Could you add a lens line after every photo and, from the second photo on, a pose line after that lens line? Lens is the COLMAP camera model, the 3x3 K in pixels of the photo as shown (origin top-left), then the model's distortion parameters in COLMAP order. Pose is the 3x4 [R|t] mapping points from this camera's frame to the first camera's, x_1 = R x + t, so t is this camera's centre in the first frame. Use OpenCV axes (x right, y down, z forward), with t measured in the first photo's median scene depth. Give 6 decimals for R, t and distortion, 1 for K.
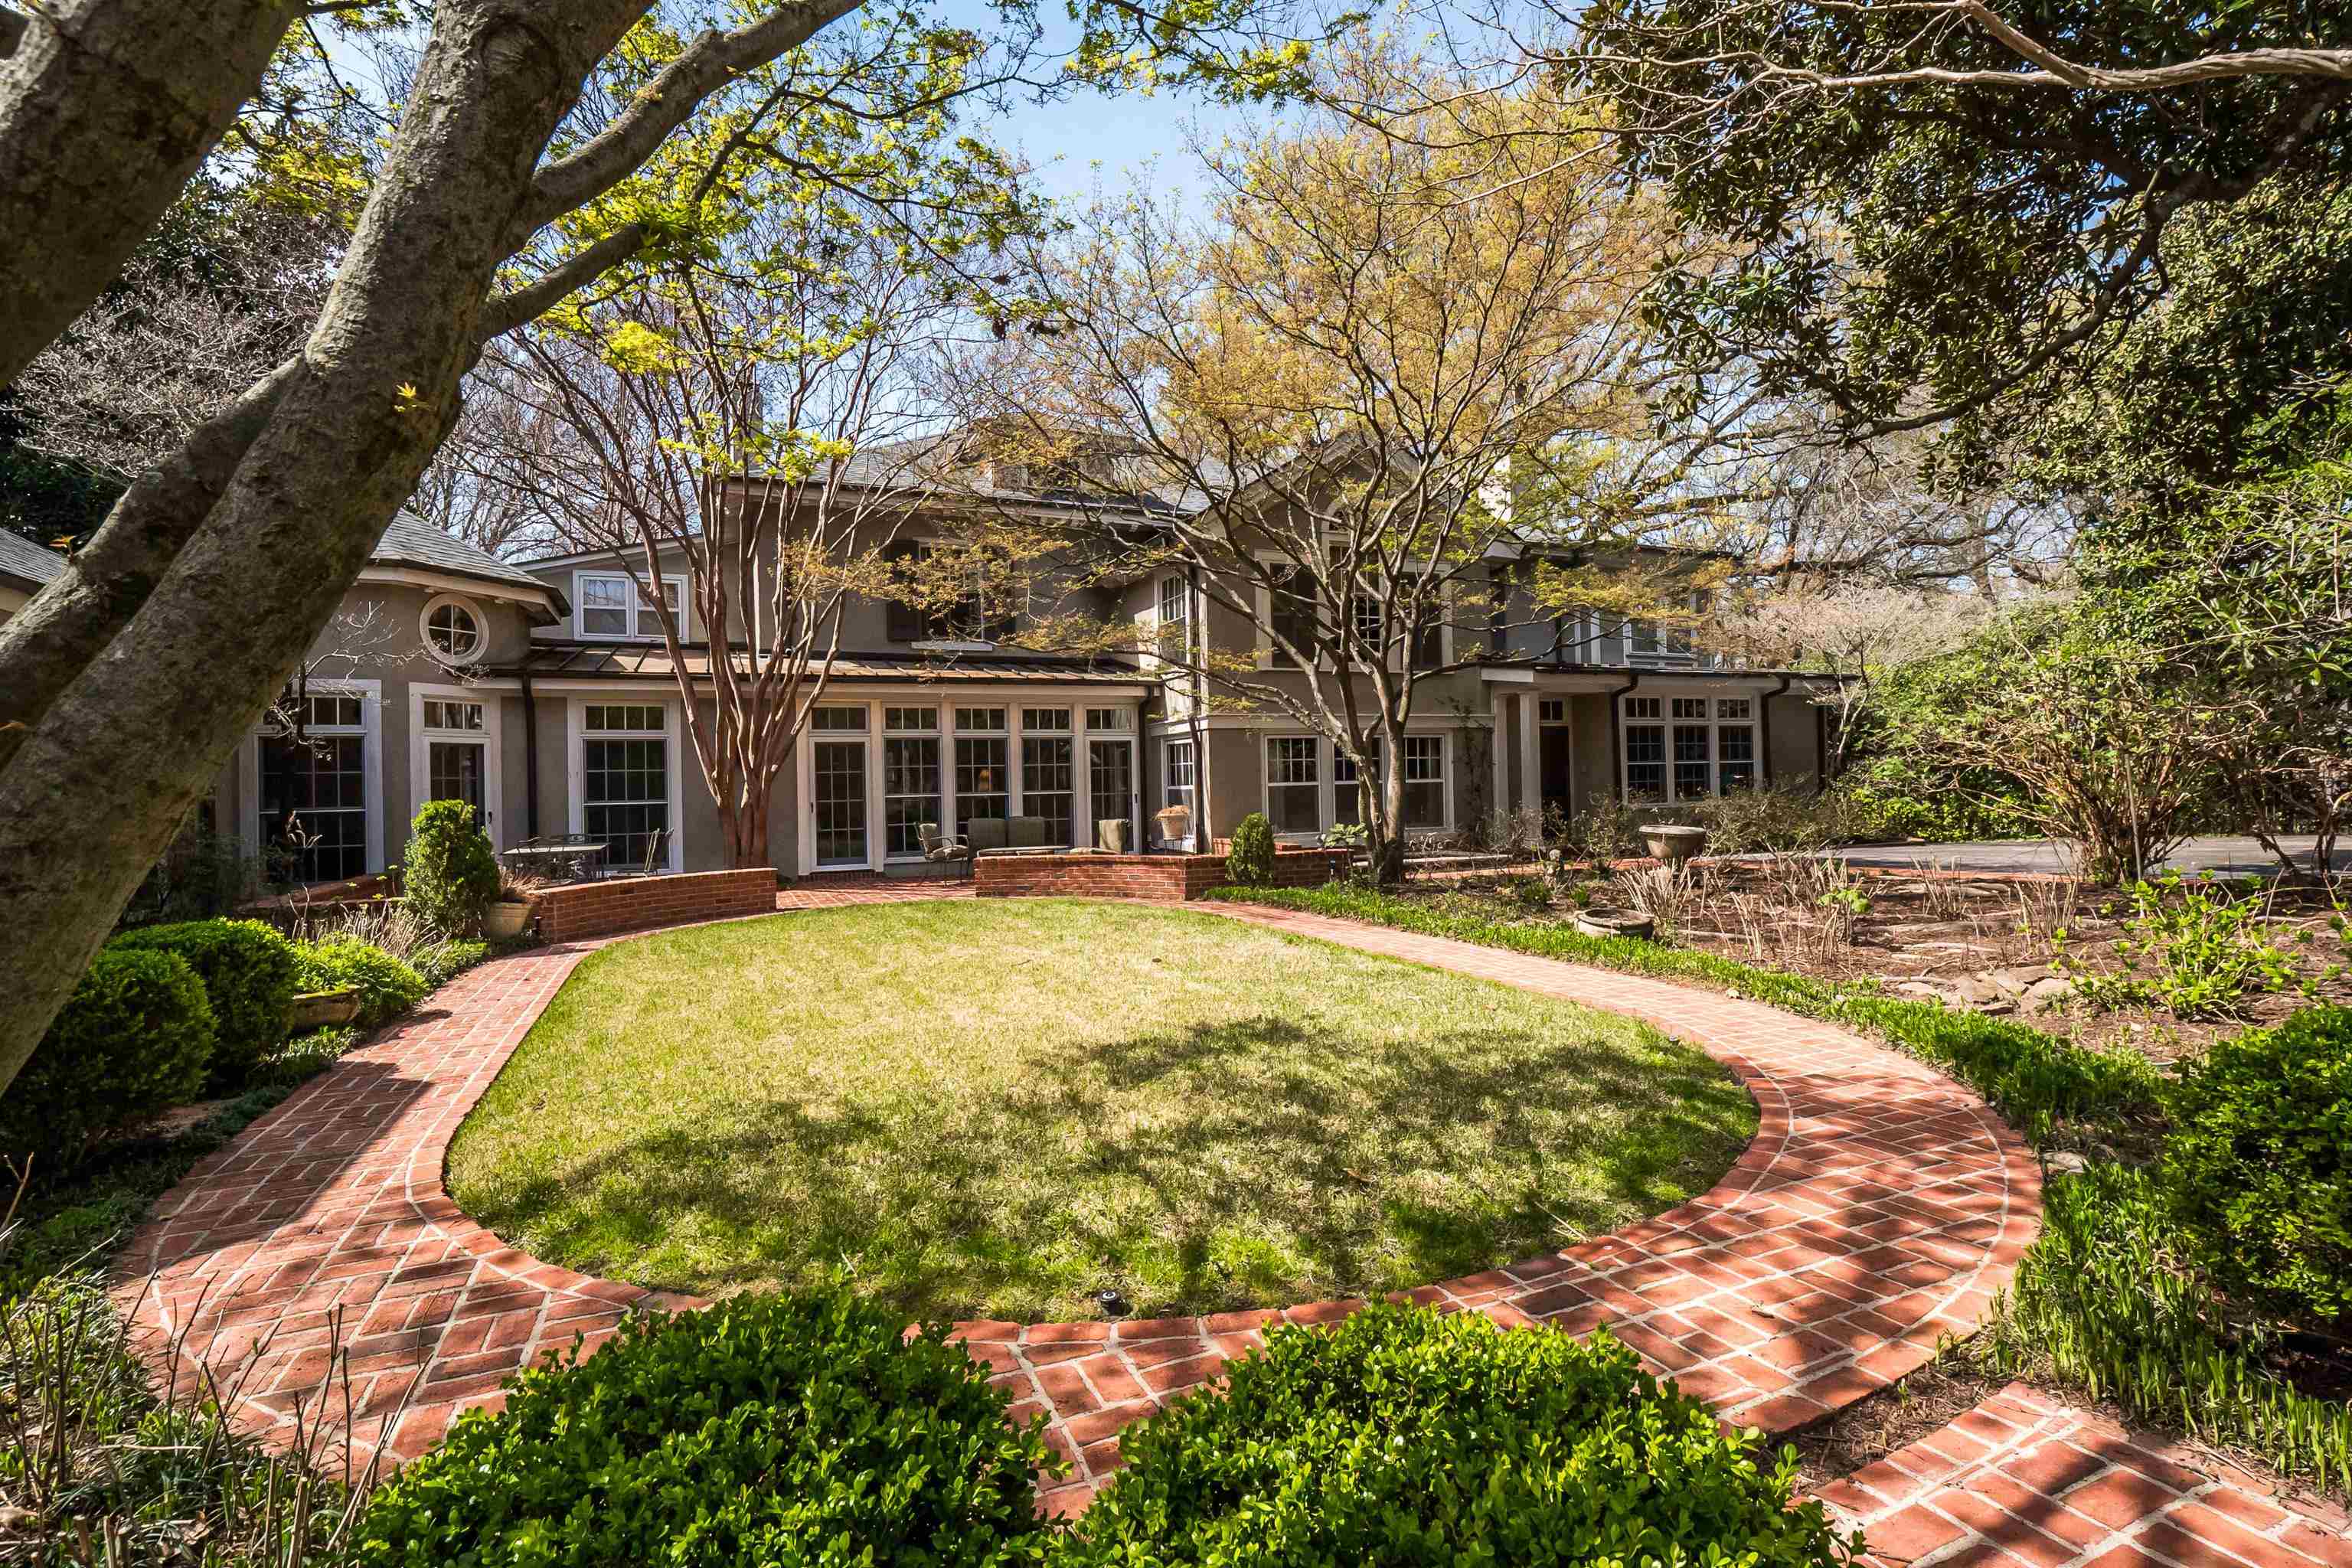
lens RADIAL K [[1127.3, 0, 1159.2], [0, 1127.3, 775.5], [0, 0, 1]] dist [-0.006876, -0.001496]
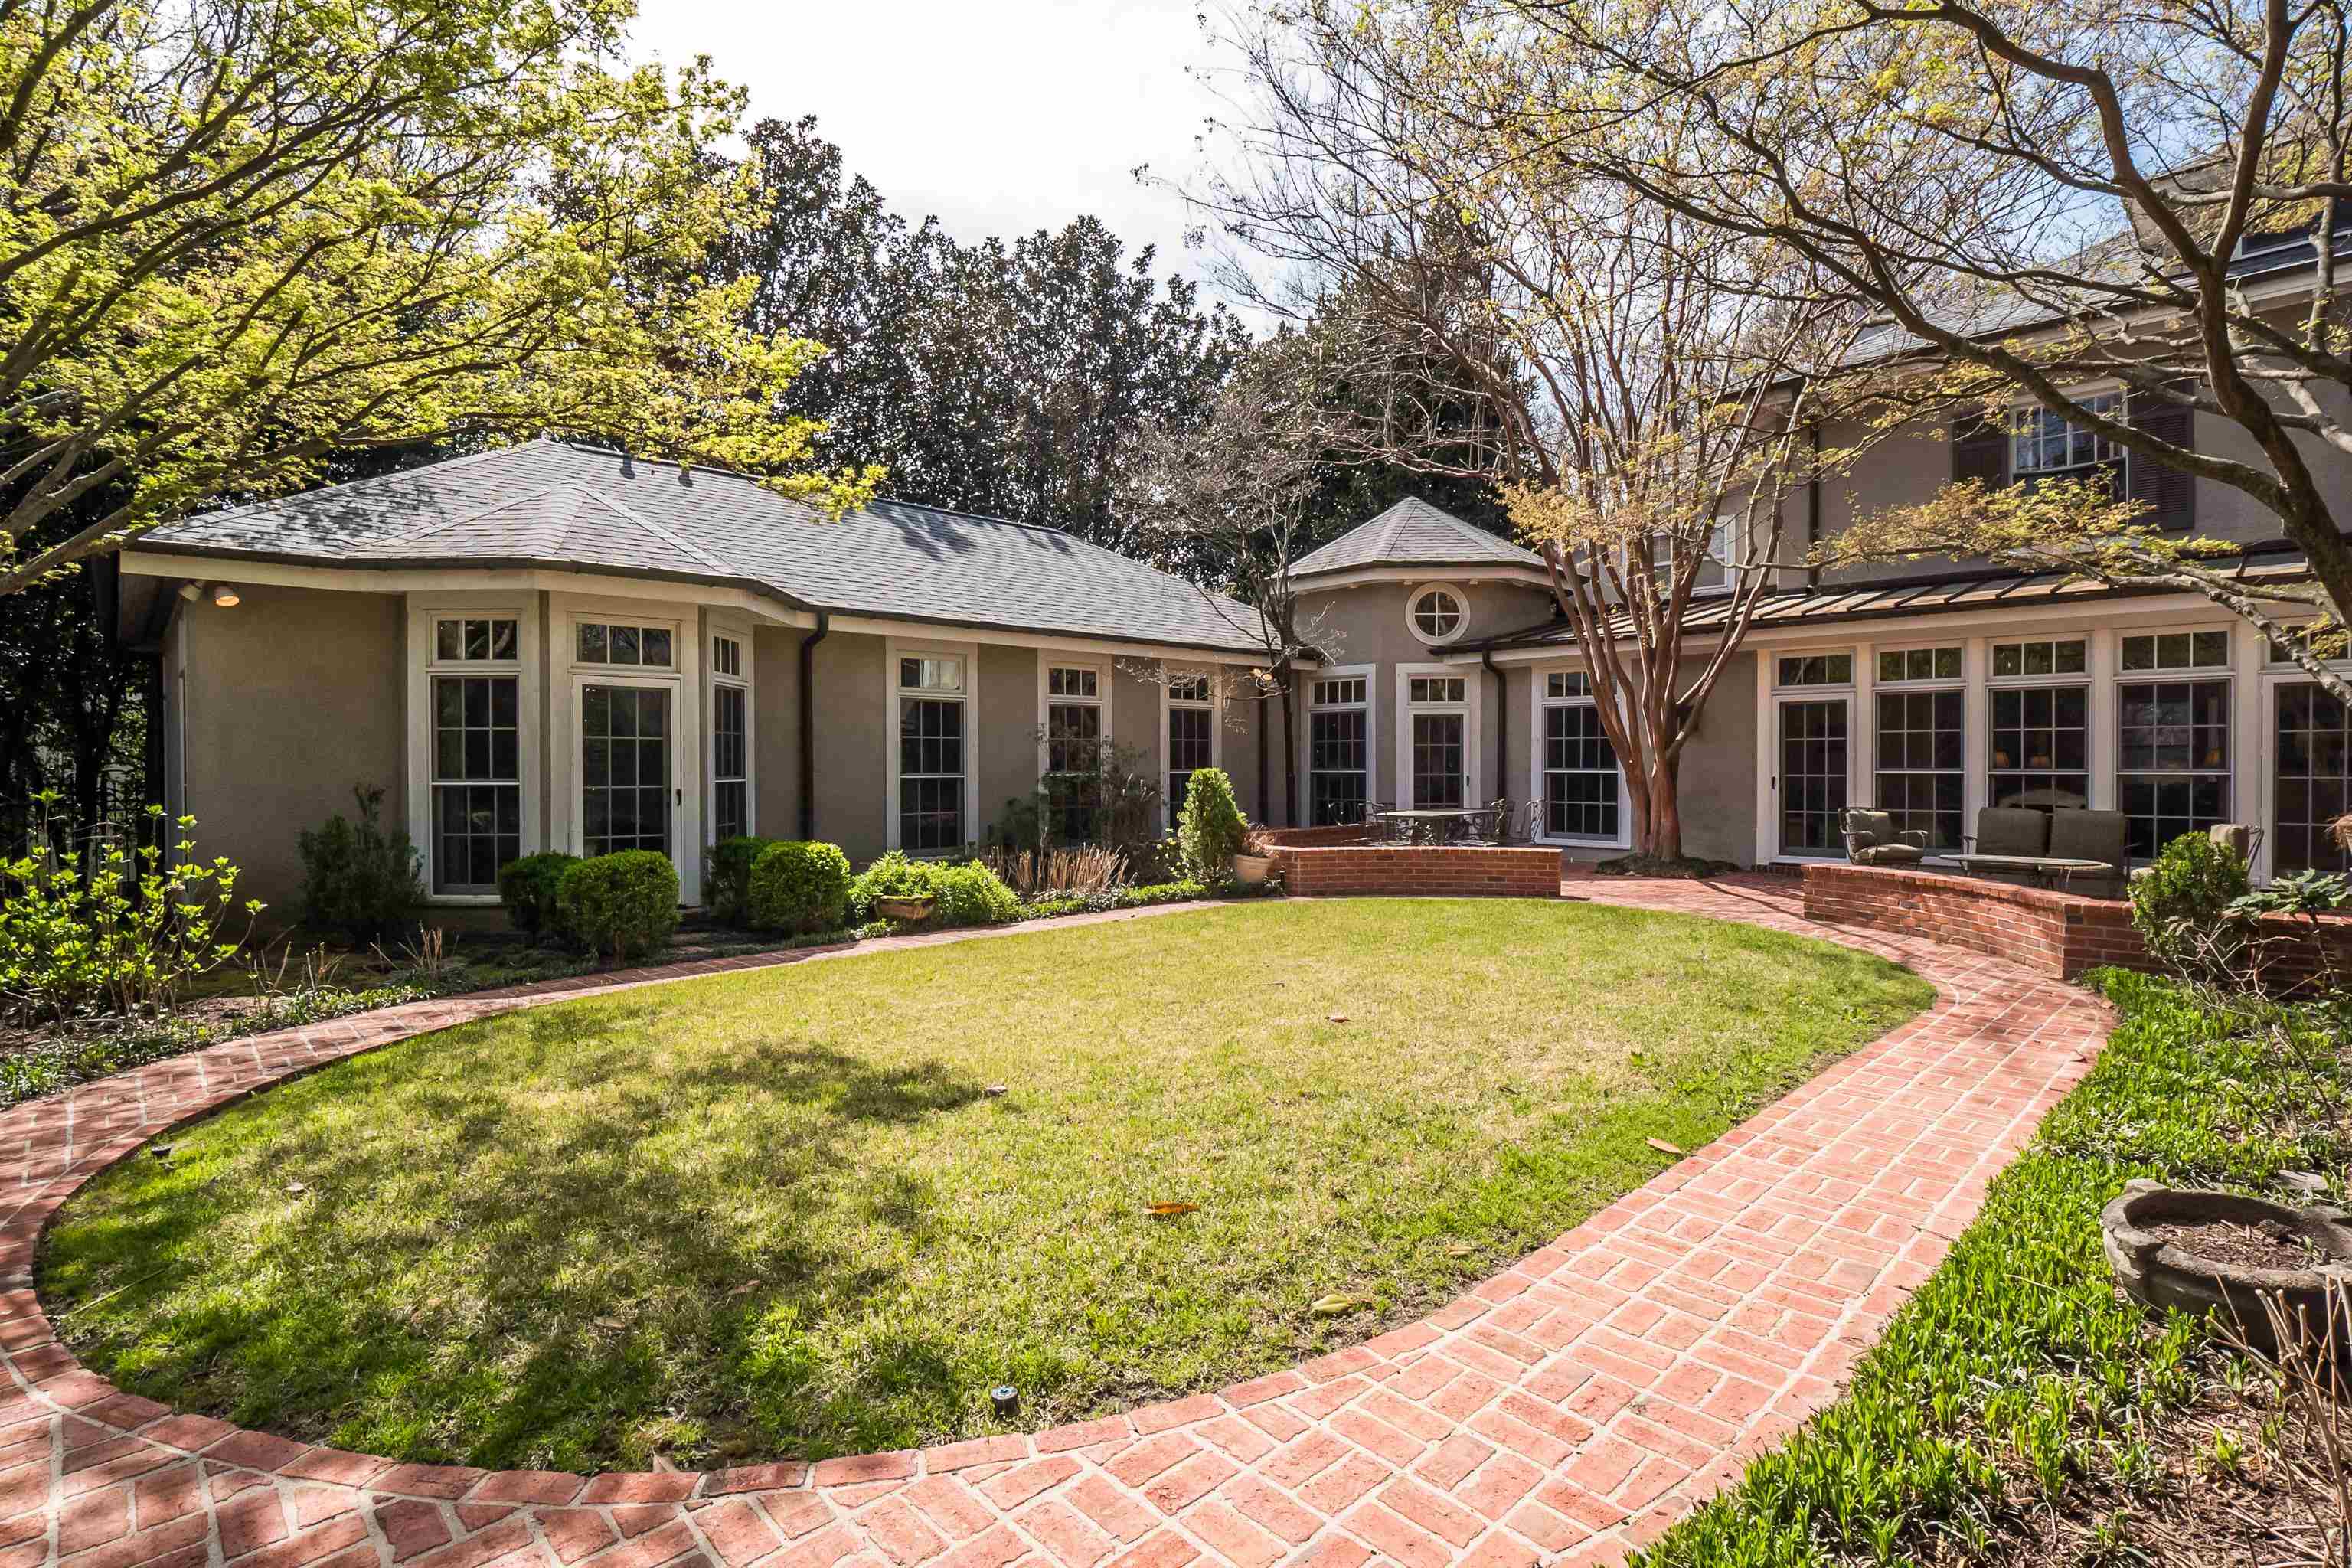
lens RADIAL K [[1127.3, 0, 1159.2], [0, 1127.3, 775.5], [0, 0, 1]] dist [-0.006876, -0.001496]
pose [[0.333482, 0.035126, -0.942102, 0.347693], [0.005862, 0.999209, 0.039330, -0.012817], [0.942738, -0.018639, 0.333012, 0.351237]]
